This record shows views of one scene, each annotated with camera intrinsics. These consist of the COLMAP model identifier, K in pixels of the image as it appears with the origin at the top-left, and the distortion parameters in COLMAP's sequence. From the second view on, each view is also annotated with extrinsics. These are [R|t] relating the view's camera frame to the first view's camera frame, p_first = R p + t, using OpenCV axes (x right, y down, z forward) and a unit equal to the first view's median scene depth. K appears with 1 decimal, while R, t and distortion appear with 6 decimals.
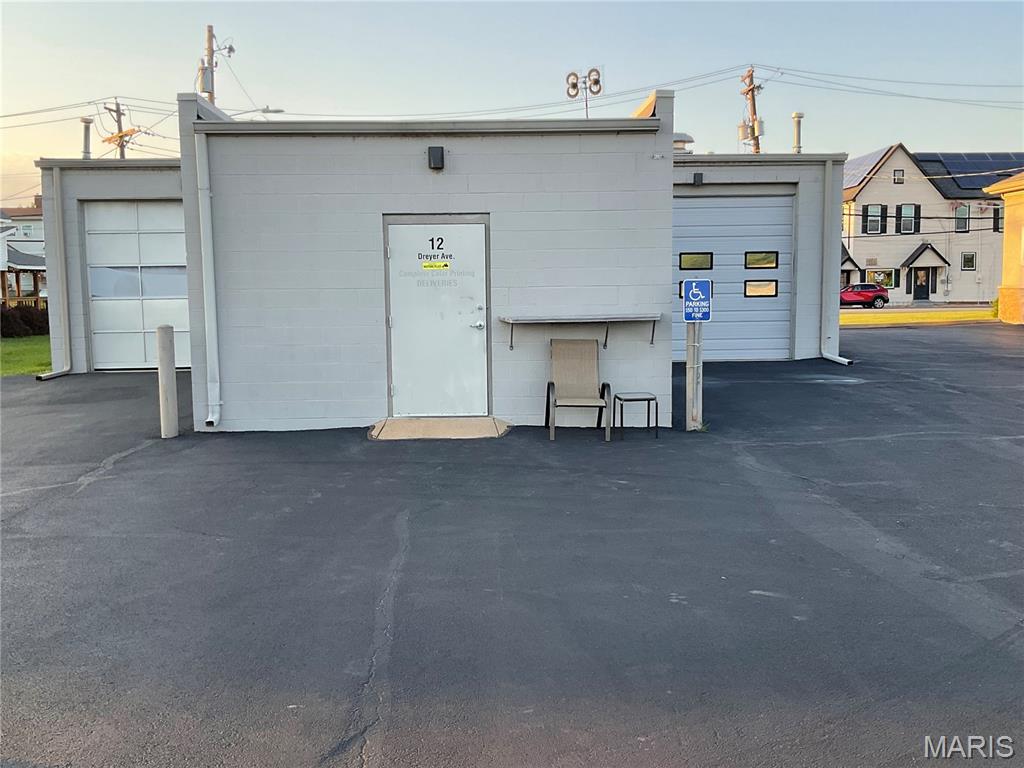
lens RADIAL K [[980.2, 0, 512.0], [0, 980.2, 384.0], [0, 0, 1]] dist [0.127869, -0.291928]
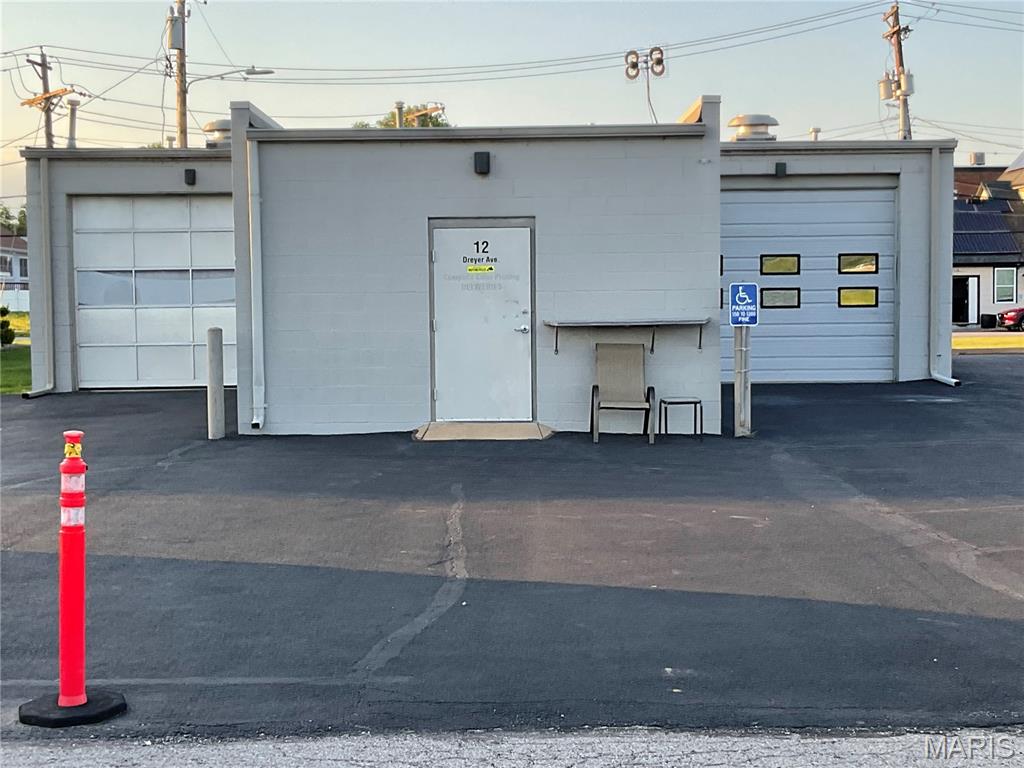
lens RADIAL K [[1517.7, 0, 511.4], [0, 1517.7, 377.6], [0, 0, 1]] dist [0.091304, -0.069591]
pose [[0.999176, 0.004454, -0.040339, 0.010134], [-0.006432, 0.998776, -0.049034, 0.040709], [0.040071, 0.049253, 0.997982, -0.333628]]
